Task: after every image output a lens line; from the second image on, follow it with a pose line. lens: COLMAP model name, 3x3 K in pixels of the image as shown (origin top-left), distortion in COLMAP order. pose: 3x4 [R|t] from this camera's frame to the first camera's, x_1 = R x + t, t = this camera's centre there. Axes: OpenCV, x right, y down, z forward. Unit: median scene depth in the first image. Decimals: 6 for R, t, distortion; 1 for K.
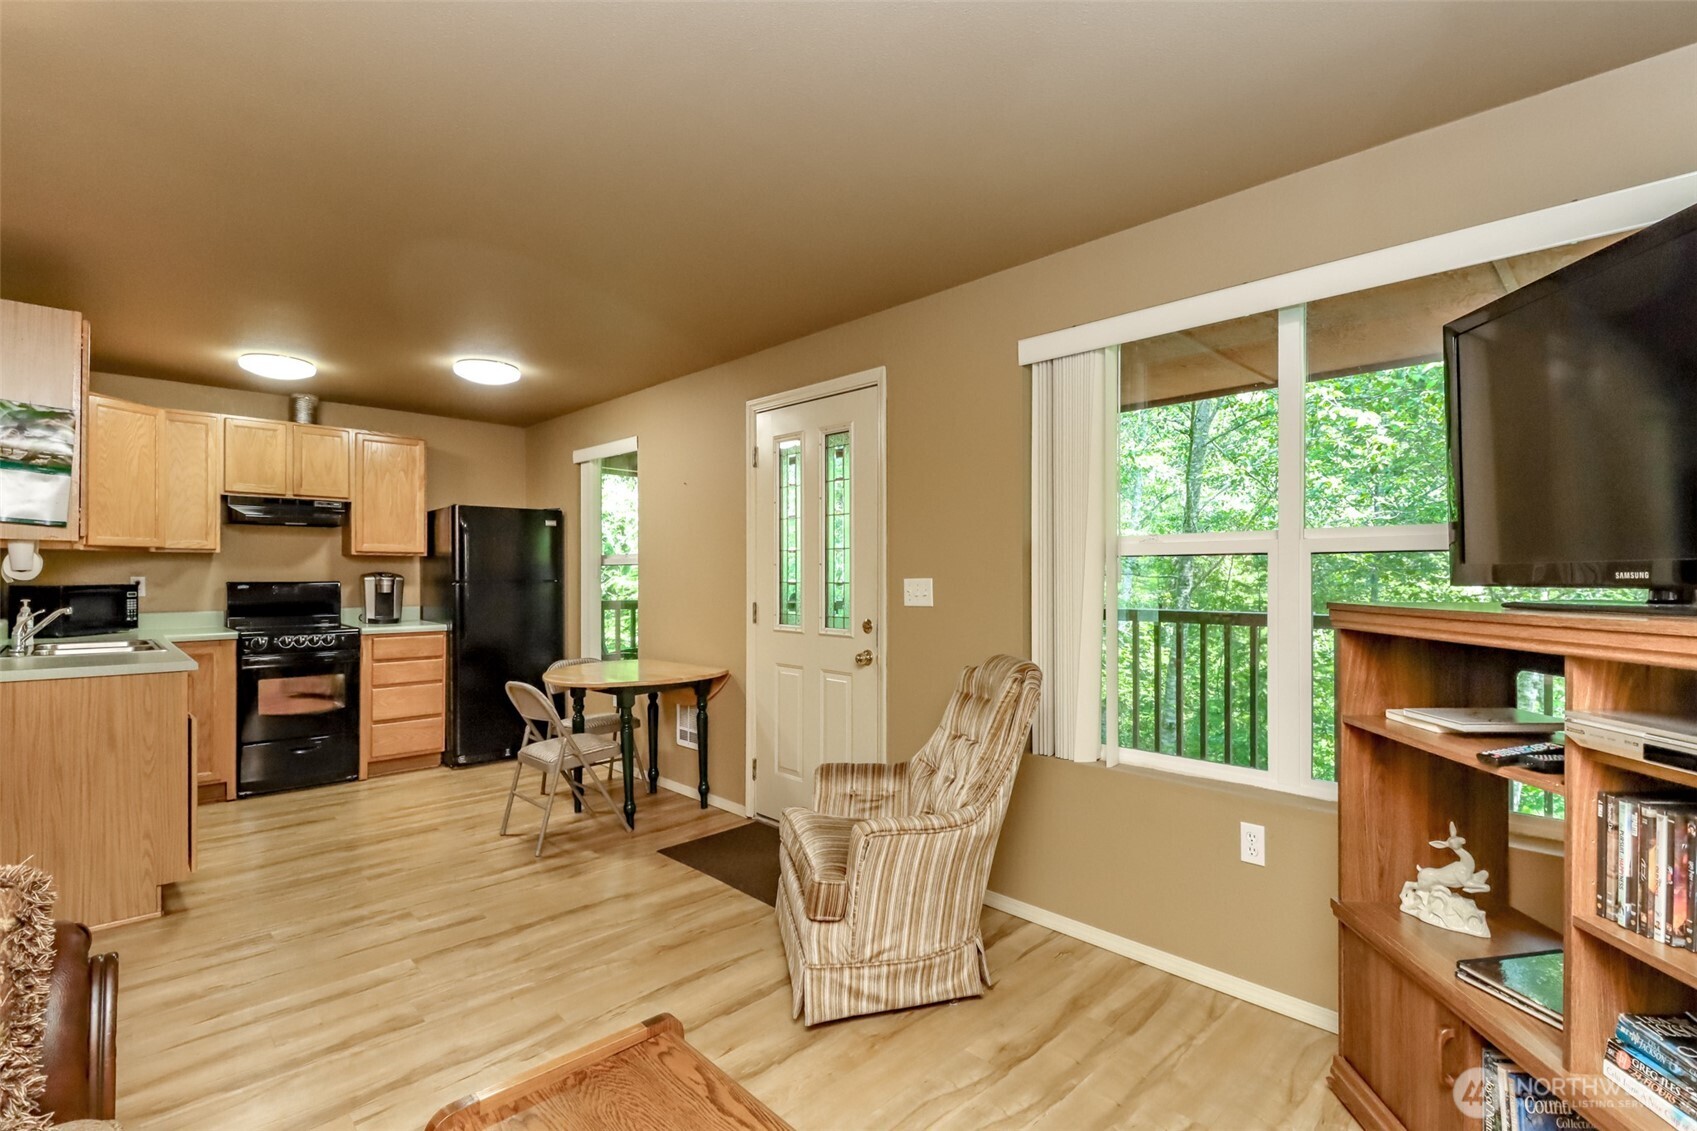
lens RADIAL K [[774.1, 0, 874.7], [0, 774.1, 572.9], [0, 0, 1]] dist [0.010959, -0.011525]
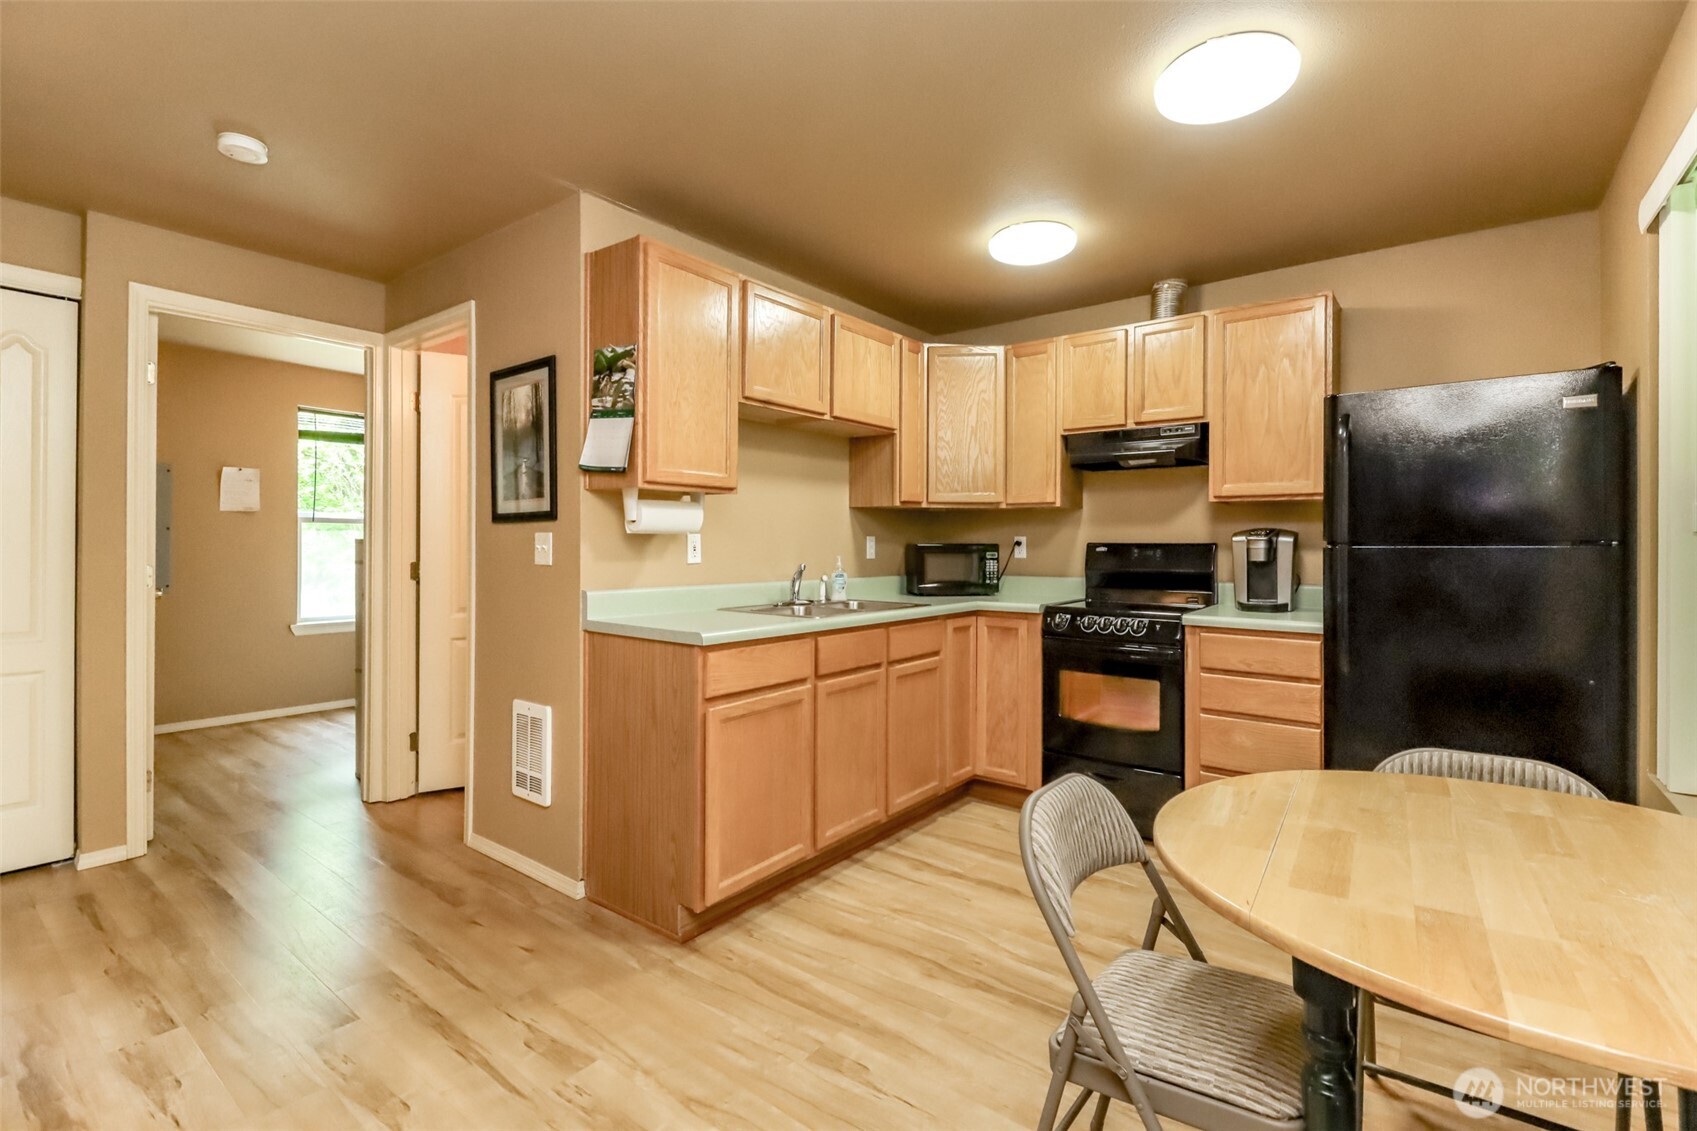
lens RADIAL K [[774.1, 0, 841.9], [0, 774.1, 541.0], [0, 0, 1]] dist [0.010959, -0.011525]
pose [[0.110292, -0.004502, -0.993889, -0.064721], [-0.003300, 0.999983, -0.004896, 0.016739], [0.993894, 0.003819, 0.110275, 0.739138]]
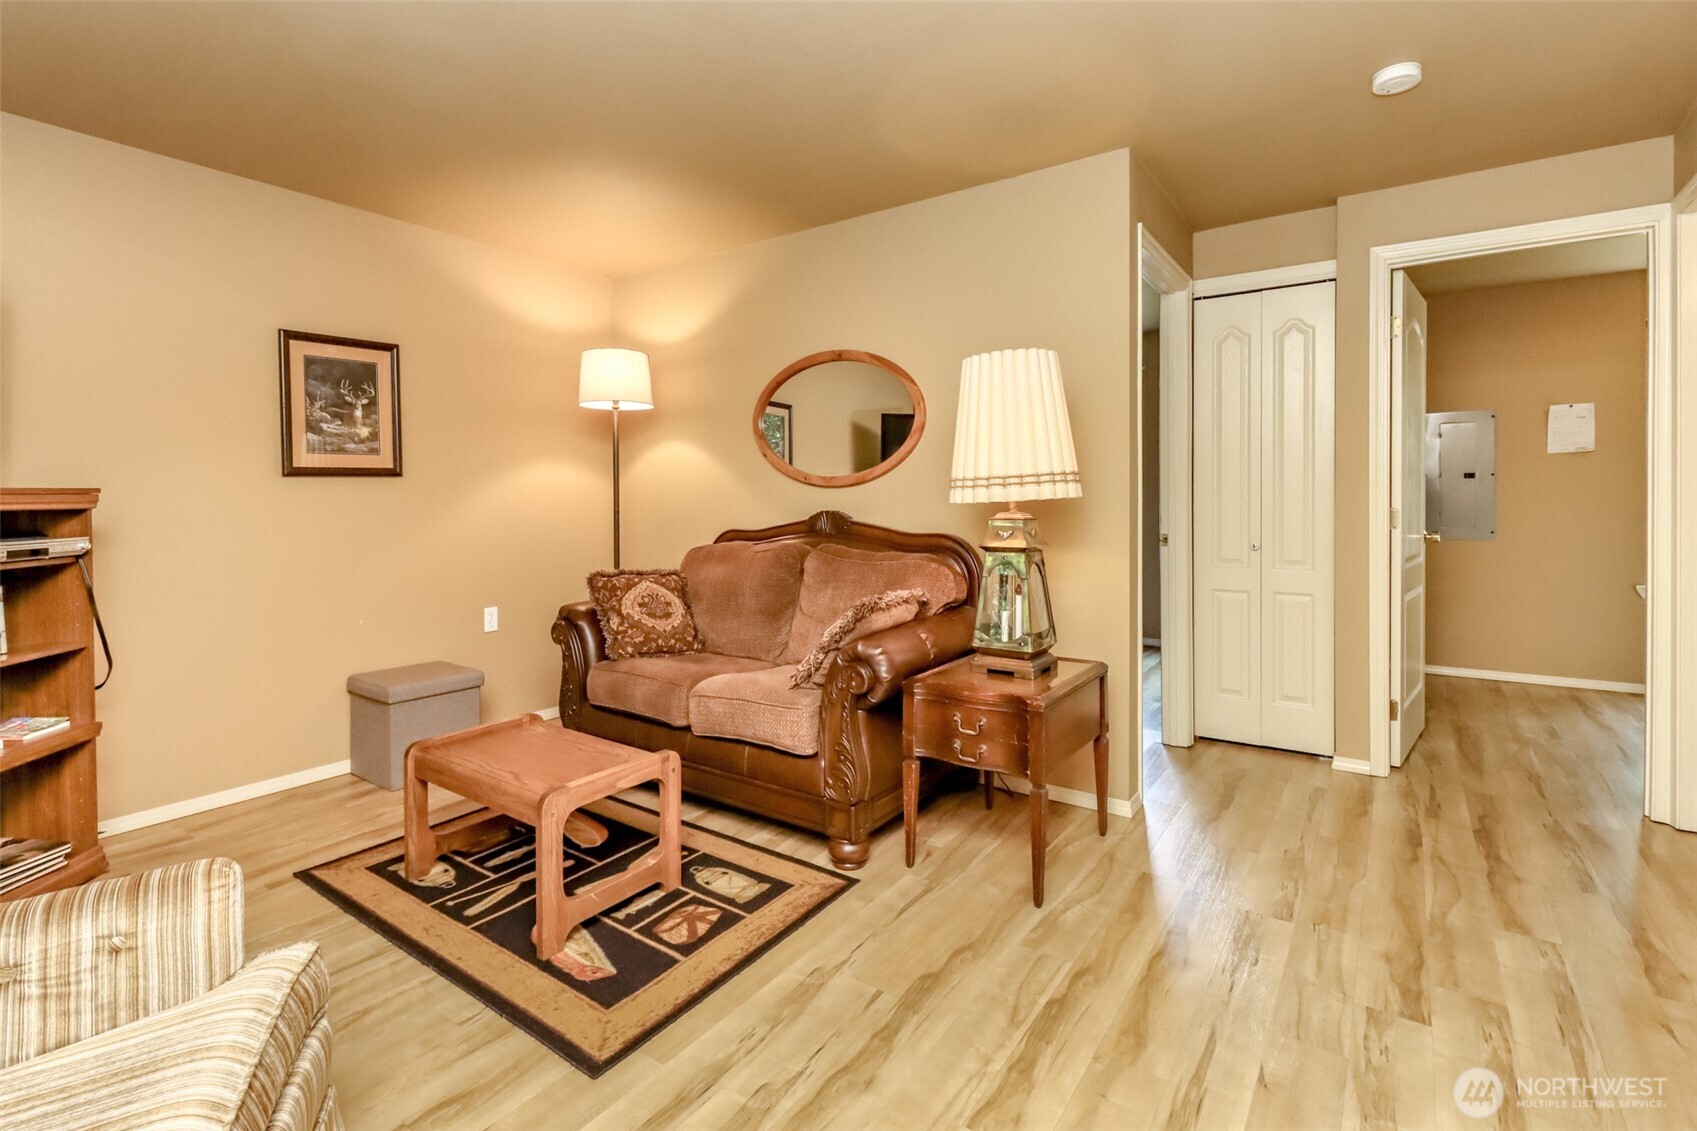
lens RADIAL K [[774.1, 0, 843.5], [0, 774.1, 493.9], [0, 0, 1]] dist [0.010959, -0.011525]
pose [[-0.988054, 0.005110, -0.154022, -0.202563], [0.006537, 0.999940, -0.008757, 0.029003], [0.153968, -0.009660, -0.988029, 0.855710]]
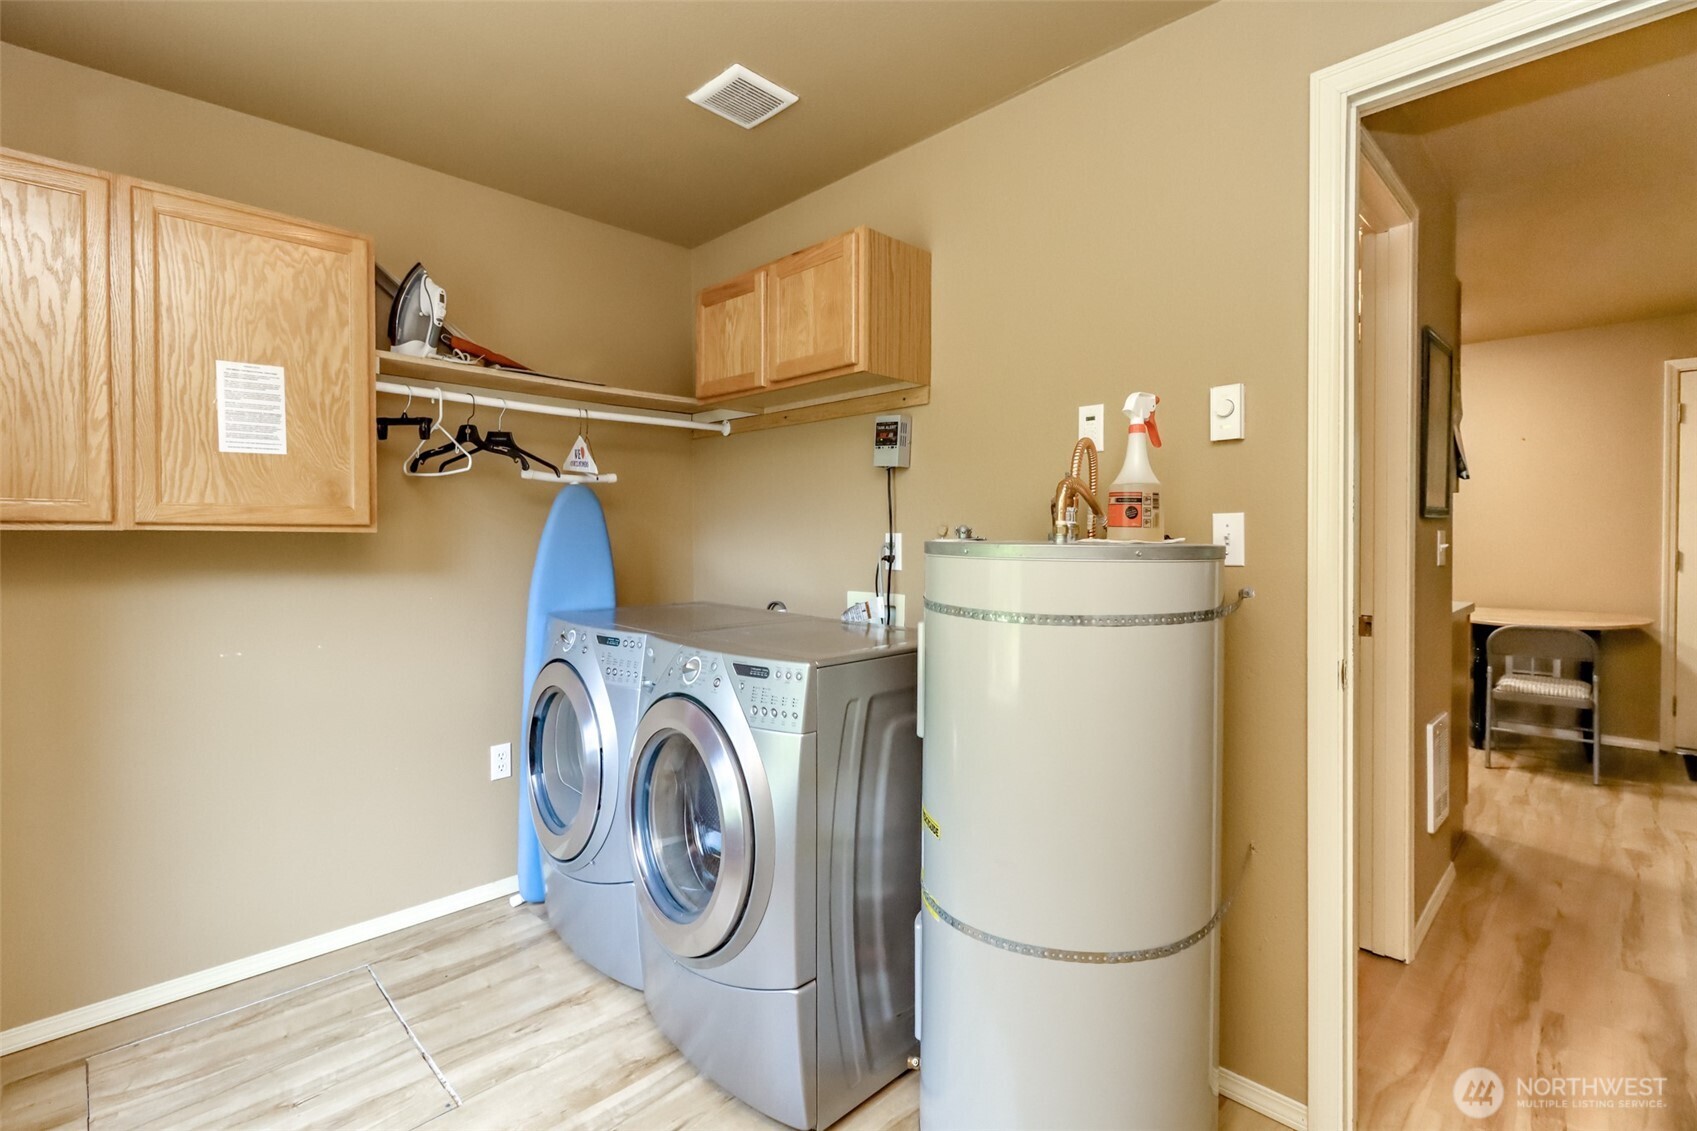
lens RADIAL K [[774.1, 0, 847.6], [0, 774.1, 555.3], [0, 0, 1]] dist [0.010959, -0.011525]
pose [[0.999949, -0.007260, -0.006950, -1.226746], [0.007390, 0.999795, 0.018835, 0.012716], [0.006812, -0.018885, 0.999798, -0.066922]]
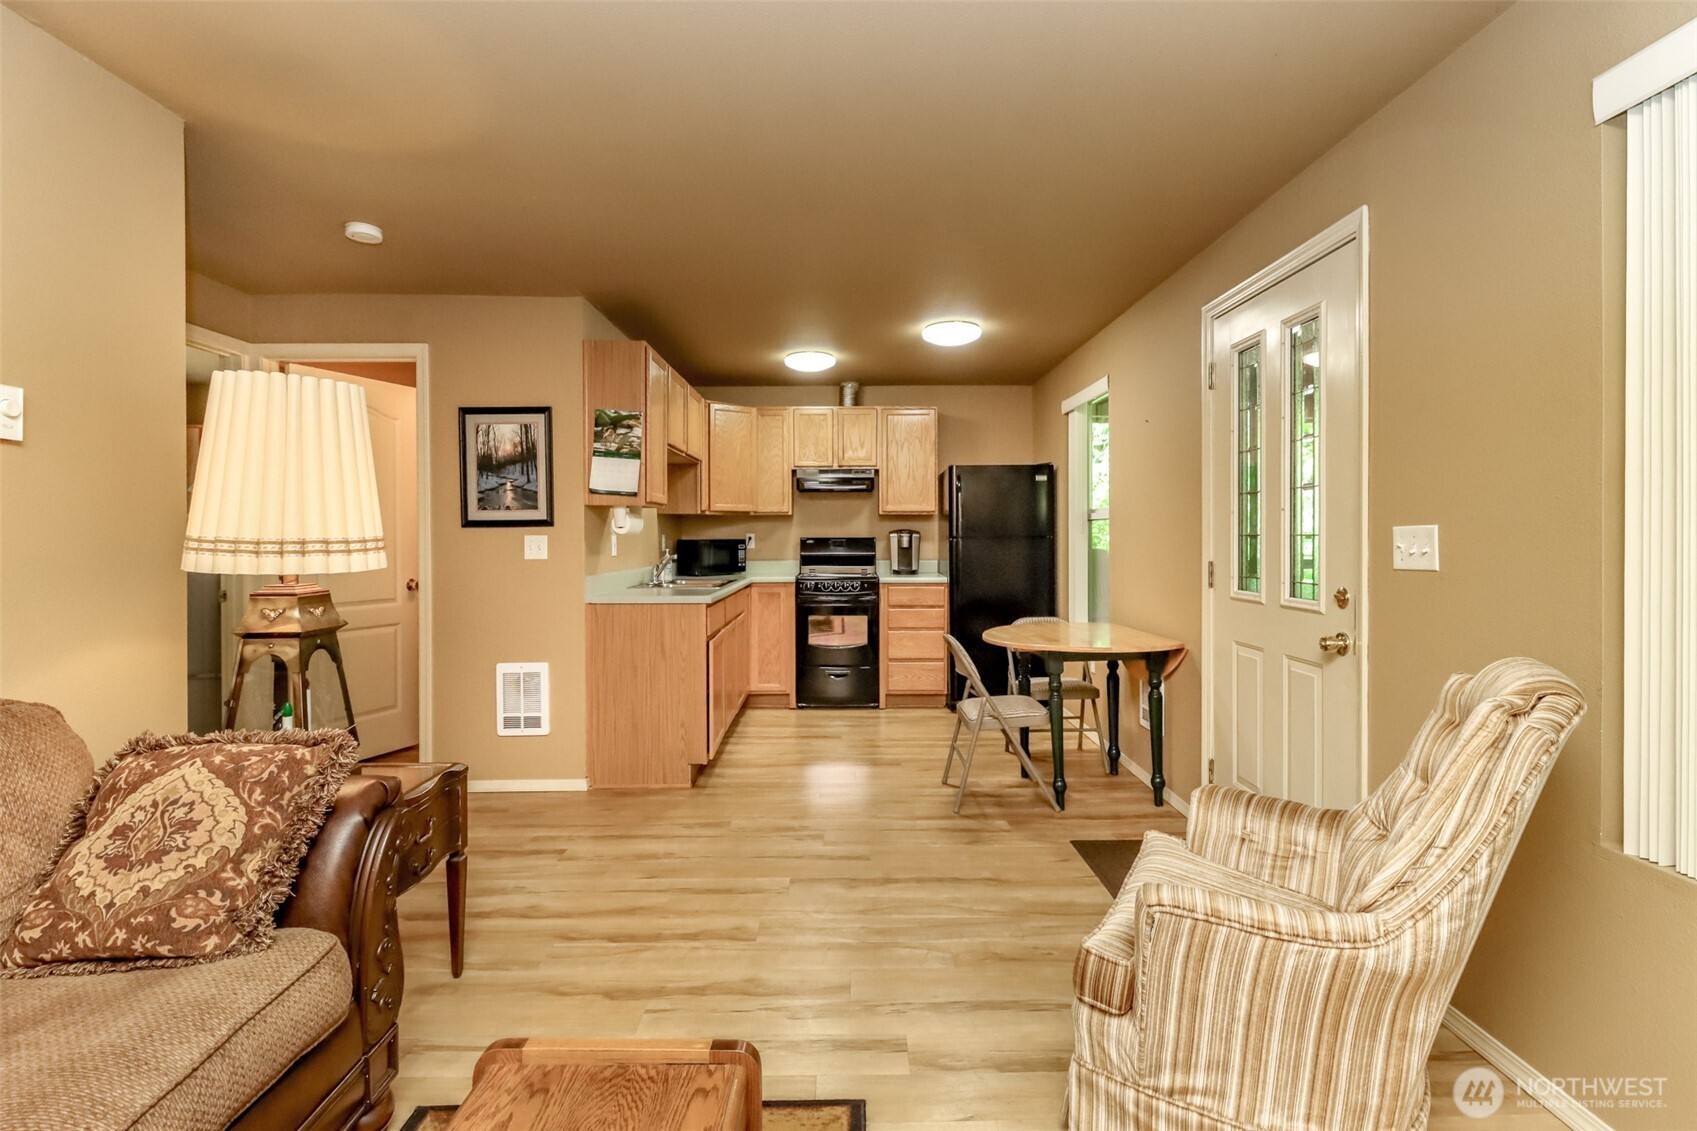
lens RADIAL K [[774.1, 0, 849.7], [0, 774.1, 544.4], [0, 0, 1]] dist [0.010959, -0.011525]
pose [[0.705526, 0.003228, -0.708677, 0.141217], [0.006756, 0.999914, 0.011280, 0.009702], [0.708652, -0.012746, 0.705443, 0.178780]]
